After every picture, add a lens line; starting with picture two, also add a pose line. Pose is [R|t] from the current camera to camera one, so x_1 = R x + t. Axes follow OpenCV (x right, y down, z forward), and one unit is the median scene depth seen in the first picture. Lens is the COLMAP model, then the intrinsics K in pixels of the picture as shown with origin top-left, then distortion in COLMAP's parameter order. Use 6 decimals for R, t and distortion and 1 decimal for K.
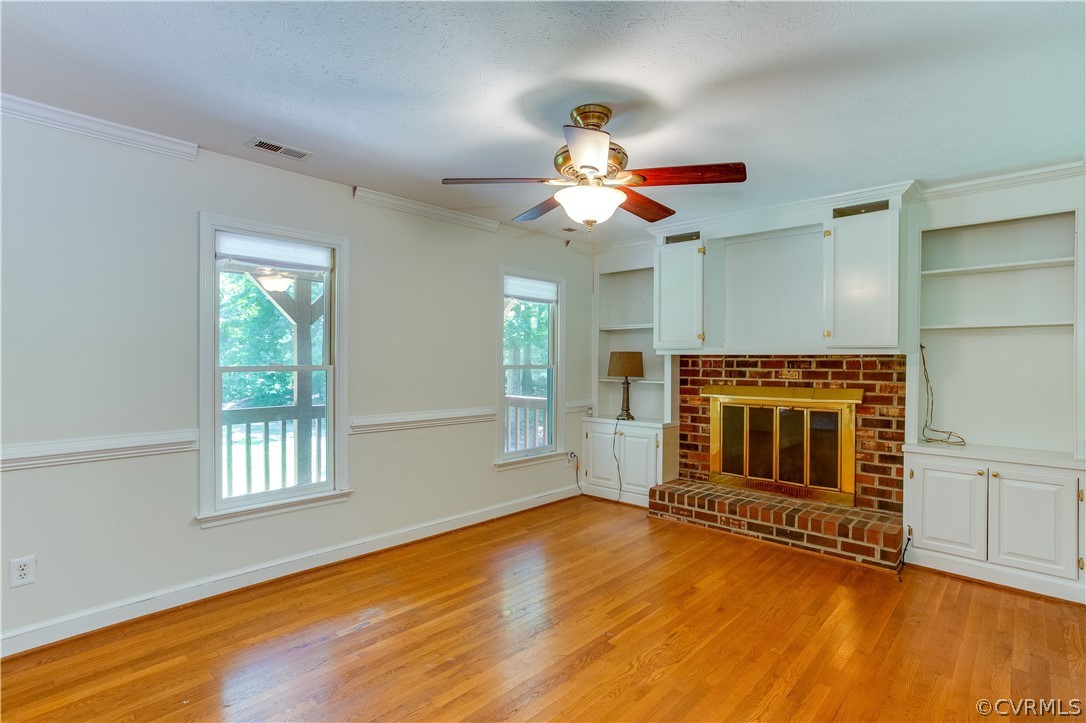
lens RADIAL K [[528.1, 0, 541.7], [0, 528.1, 351.2], [0, 0, 1]] dist [-0.048129, 0.026304]
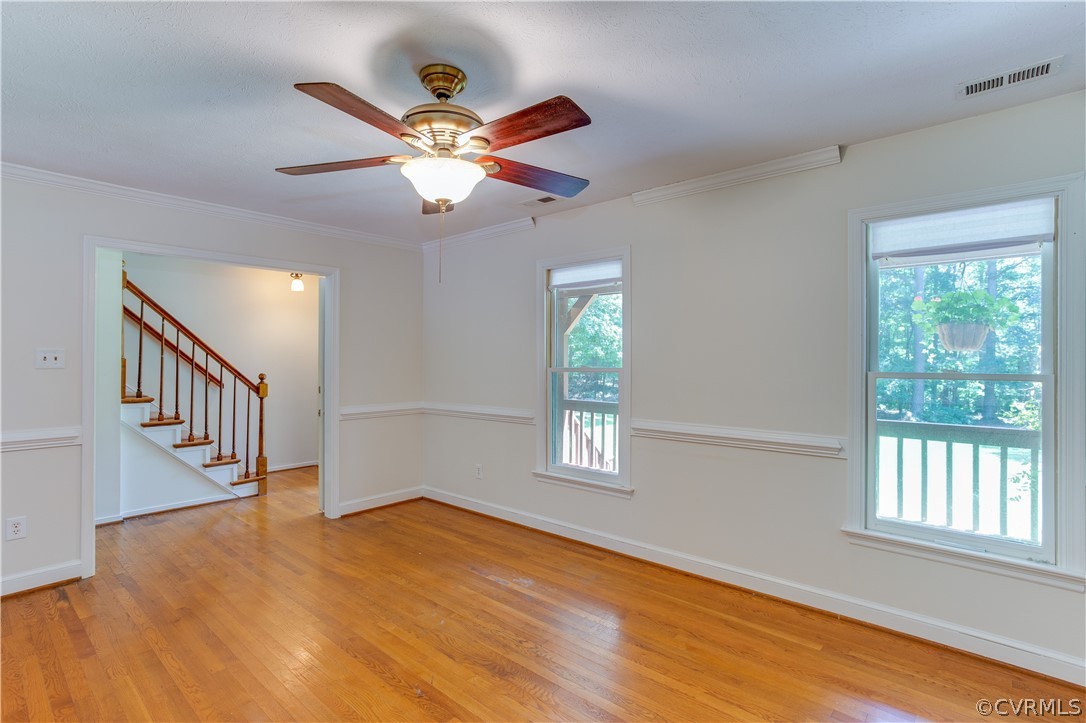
lens RADIAL K [[528.1, 0, 541.7], [0, 528.1, 351.2], [0, 0, 1]] dist [-0.048129, 0.026304]
pose [[0.031825, -0.029279, -0.999065, 0.608882], [0.007745, 0.999548, -0.029047, 0.020675], [0.999463, -0.006813, 0.032037, 0.724816]]
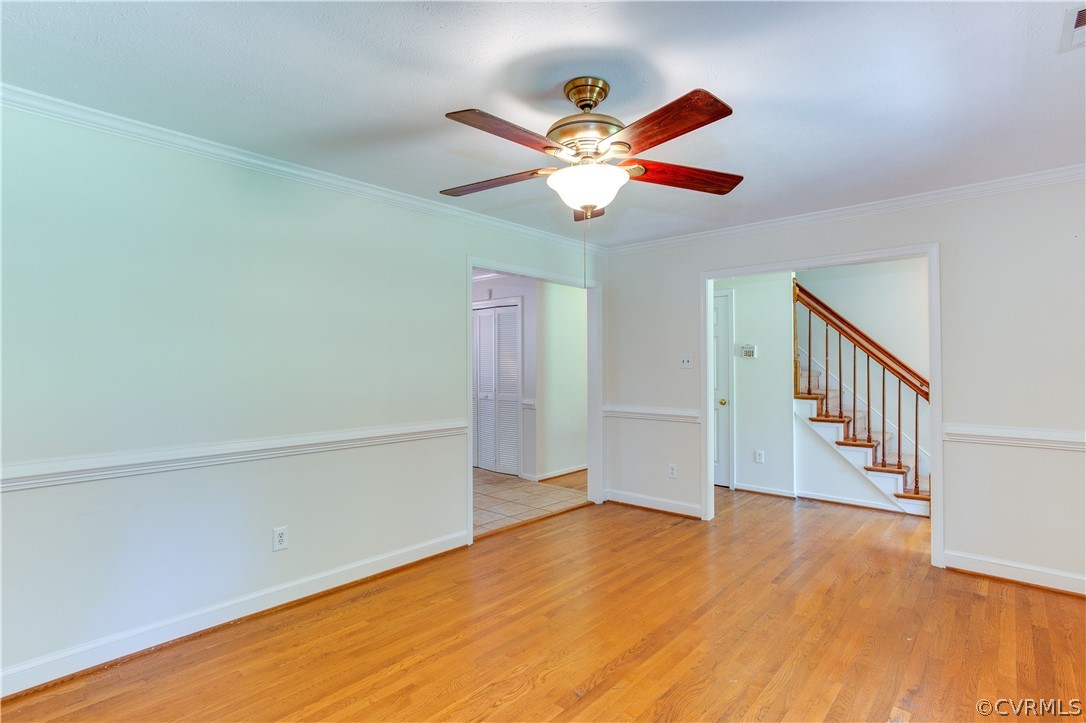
lens RADIAL K [[528.1, 0, 541.7], [0, 528.1, 351.2], [0, 0, 1]] dist [-0.048129, 0.026304]
pose [[-0.999438, -0.013339, -0.030766, 0.133726], [-0.012622, 0.999646, -0.023403, 0.011824], [0.031067, -0.023001, -0.999253, 1.187954]]
